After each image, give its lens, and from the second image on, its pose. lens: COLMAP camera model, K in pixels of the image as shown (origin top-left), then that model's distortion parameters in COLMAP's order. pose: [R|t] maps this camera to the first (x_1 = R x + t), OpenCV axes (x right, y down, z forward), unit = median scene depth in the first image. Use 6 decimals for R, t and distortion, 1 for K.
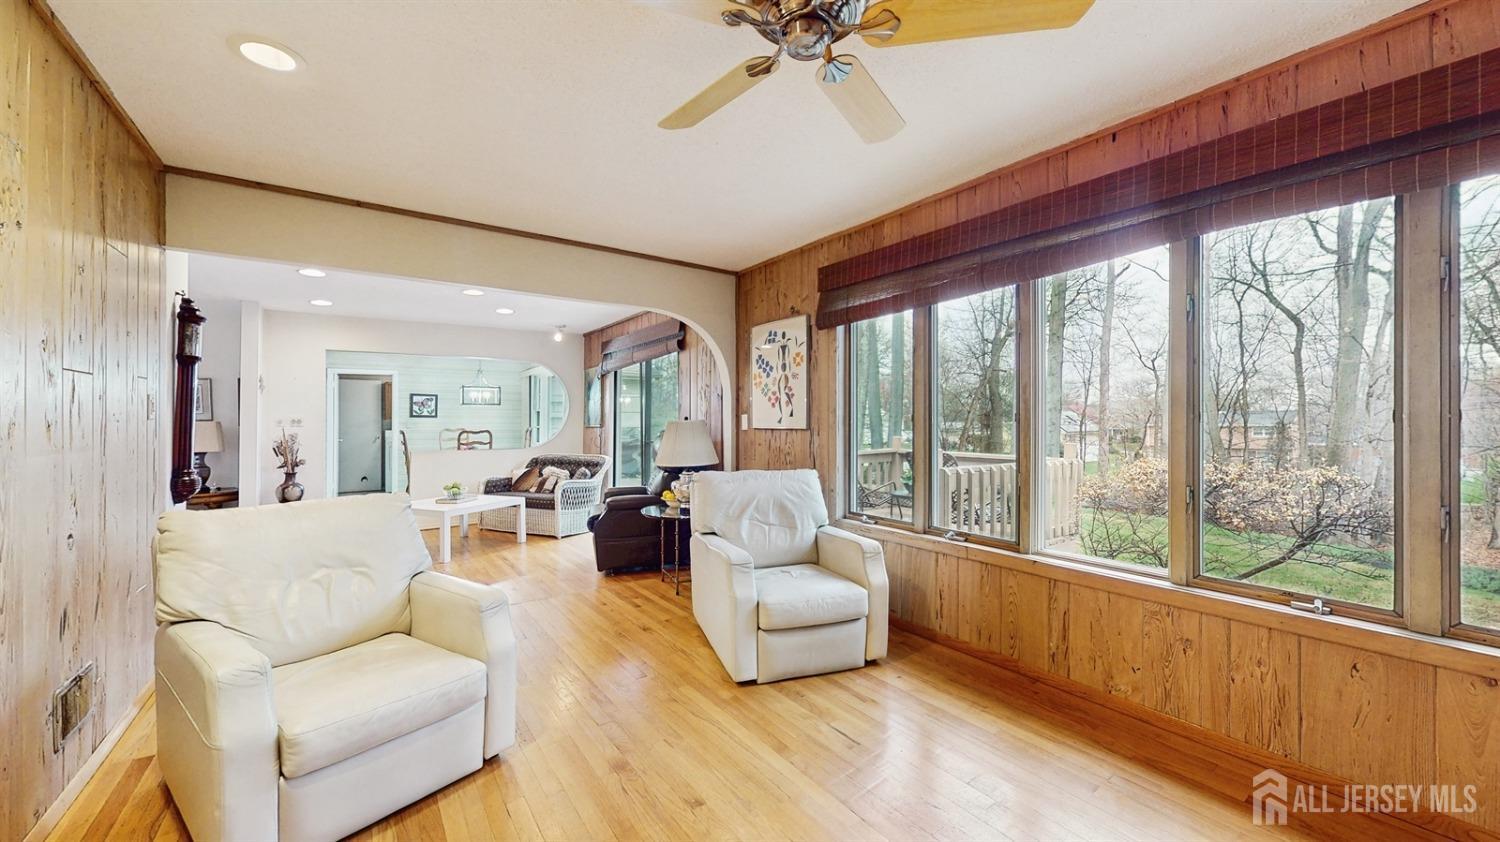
lens RADIAL K [[556.9, 0, 755.3], [0, 556.9, 418.8], [0, 0, 1]] dist [0.000171, -0.000106]
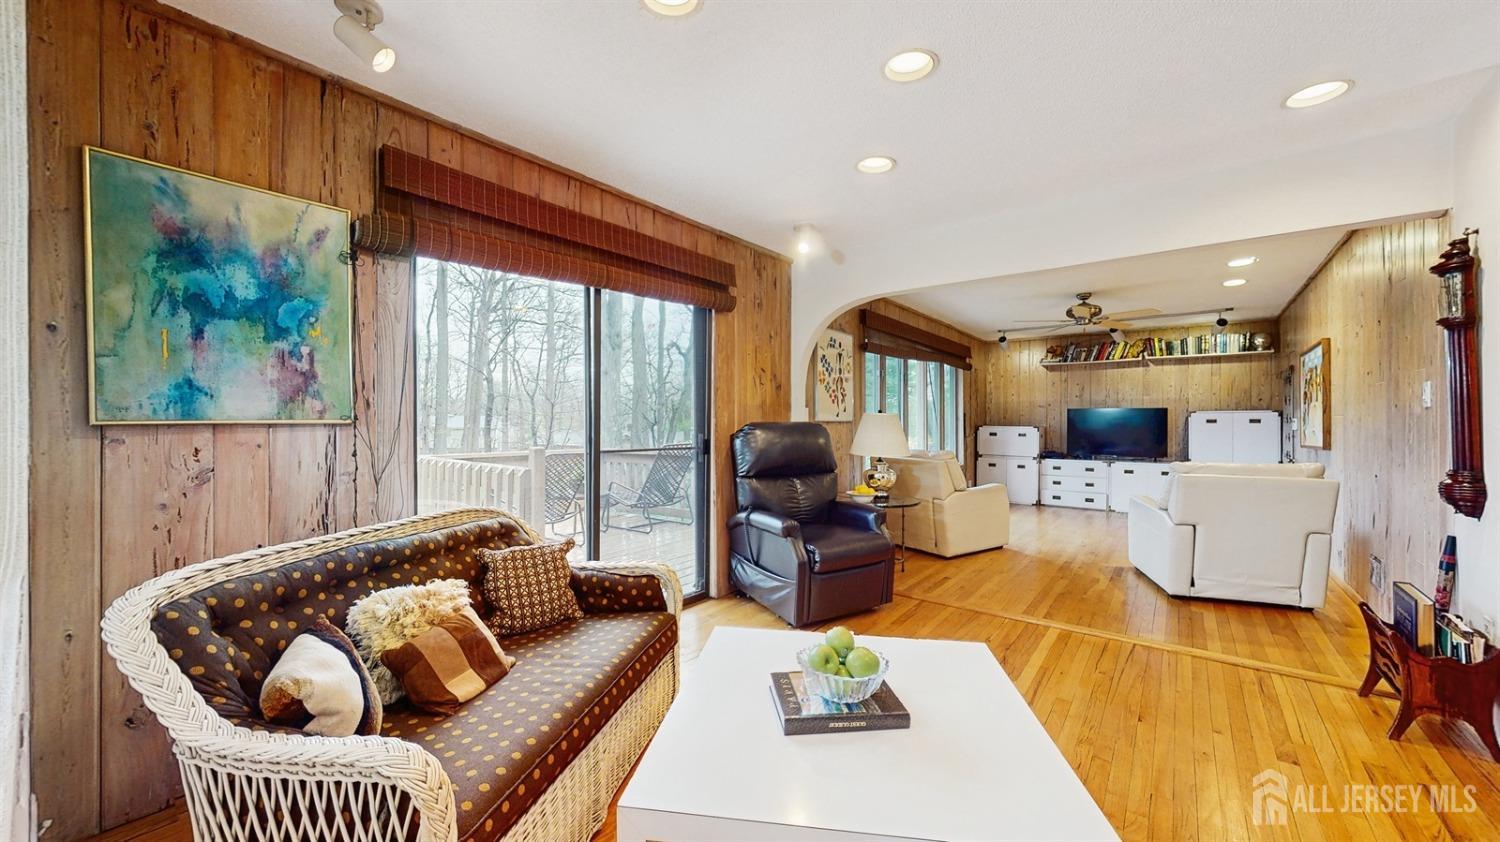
lens RADIAL K [[556.9, 0, 746.8], [0, 556.9, 422.0], [0, 0, 1]] dist [0.000171, -0.000106]
pose [[-0.276067, 0.004991, 0.961125, -1.034921], [-0.001230, 0.999984, -0.005546, 0.025193], [-0.961138, -0.002713, -0.276056, 1.488133]]
